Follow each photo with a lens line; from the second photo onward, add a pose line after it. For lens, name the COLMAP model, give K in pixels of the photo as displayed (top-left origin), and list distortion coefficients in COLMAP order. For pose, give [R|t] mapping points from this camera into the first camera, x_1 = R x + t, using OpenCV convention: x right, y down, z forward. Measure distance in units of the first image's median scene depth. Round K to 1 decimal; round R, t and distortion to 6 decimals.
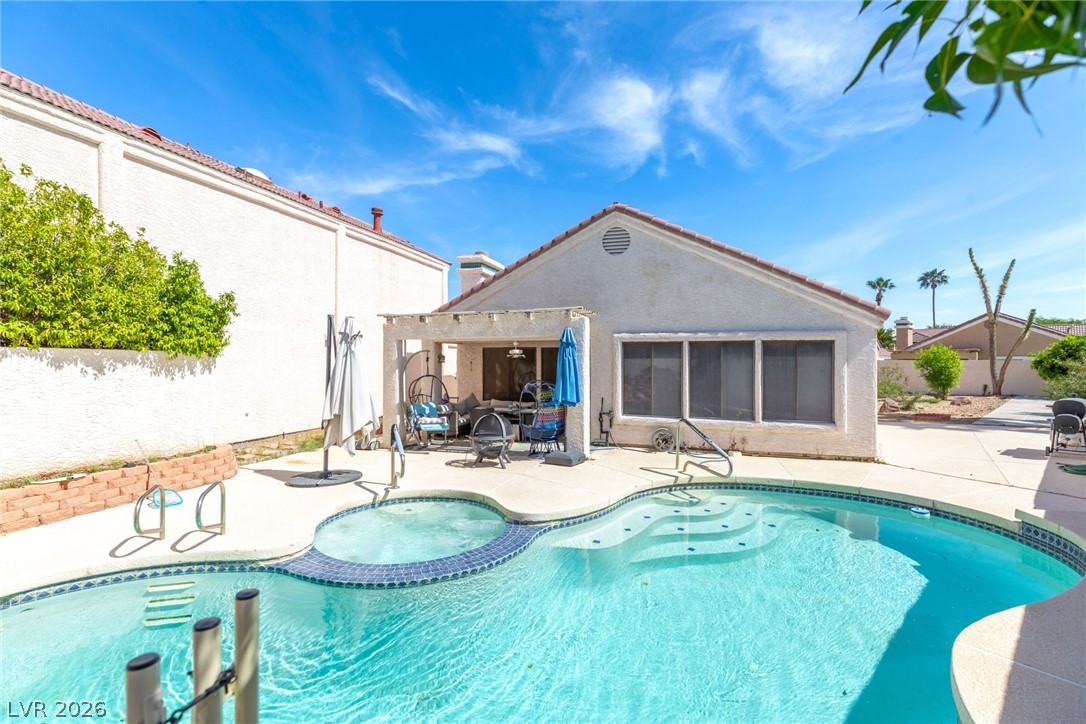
lens RADIAL K [[521.1, 0, 543.0], [0, 521.1, 362.0], [0, 0, 1]] dist [-0.002586, -0.000297]
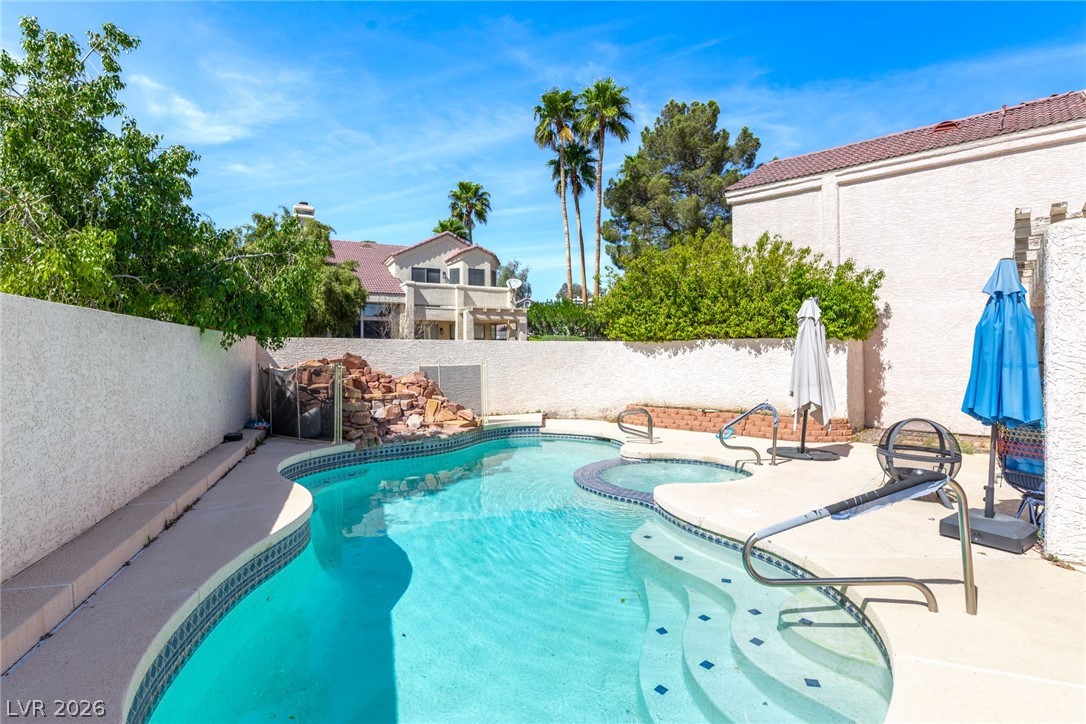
lens RADIAL K [[563.2, 0, 543.0], [0, 563.2, 362.0], [0, 0, 1]] dist [0.003274, 0.000252]
pose [[-0.430010, 0.011960, -0.902745, 0.916360], [0.007952, 0.999924, 0.009459, 0.025546], [0.902789, -0.003111, -0.430073, 1.104754]]
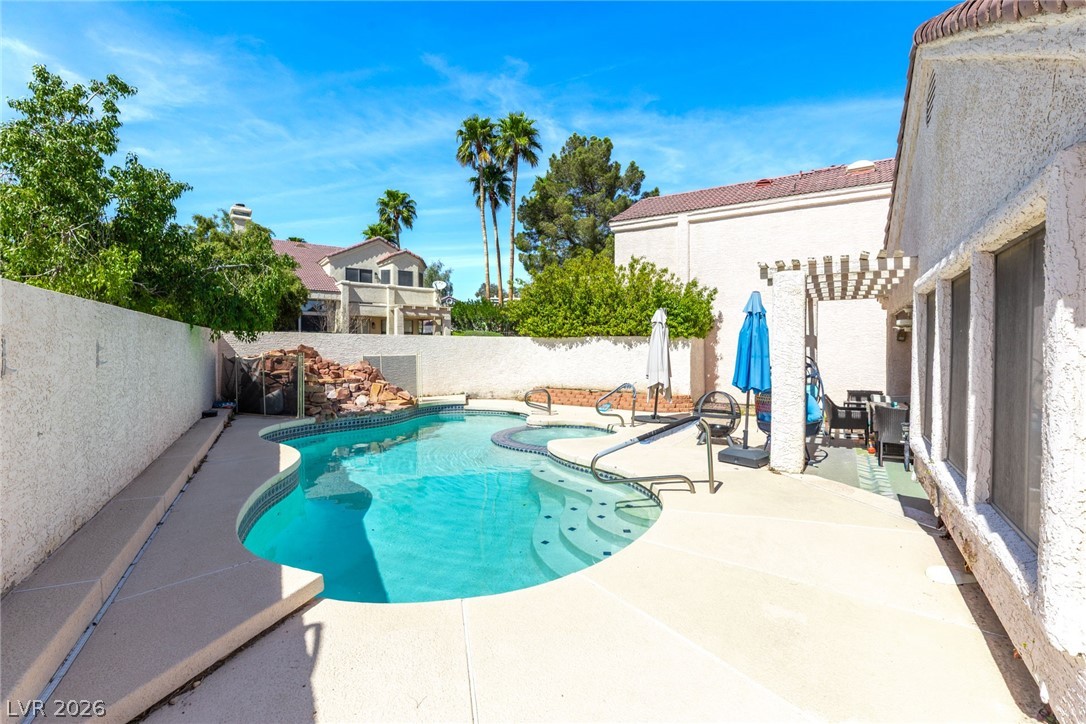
lens RADIAL K [[521.1, 0, 543.0], [0, 521.1, 362.0], [0, 0, 1]] dist [-0.002586, -0.000297]
pose [[-0.286180, 0.025862, -0.957827, 1.197737], [0.001827, 0.999649, 0.026446, 0.023301], [0.958174, 0.005819, -0.286127, 1.218335]]
